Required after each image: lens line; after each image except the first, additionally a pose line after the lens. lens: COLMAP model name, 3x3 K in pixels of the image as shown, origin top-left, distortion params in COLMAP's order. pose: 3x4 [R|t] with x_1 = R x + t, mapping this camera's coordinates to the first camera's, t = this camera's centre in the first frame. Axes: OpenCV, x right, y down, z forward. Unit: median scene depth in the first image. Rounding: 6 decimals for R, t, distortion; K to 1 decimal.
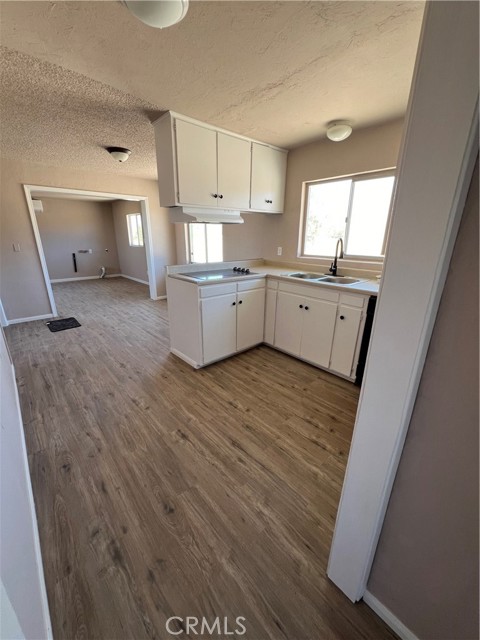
lens RADIAL K [[254.4, 0, 238.2], [0, 254.4, 317.4], [0, 0, 1]] dist [0.001560, 0.000636]
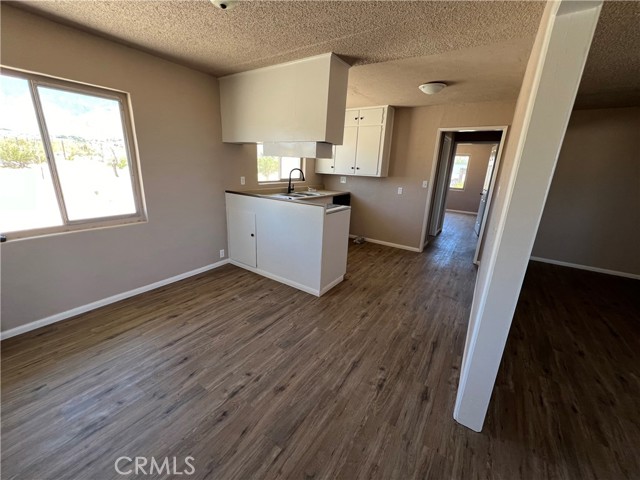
lens RADIAL K [[254.4, 0, 319.0], [0, 254.4, 237.9], [0, 0, 1]] dist [0.001560, 0.000636]
pose [[-0.241226, -0.286108, 0.927336, -1.280867], [0.255131, 0.903246, 0.345042, -0.453073], [-0.936332, 0.319826, -0.144892, 1.296990]]
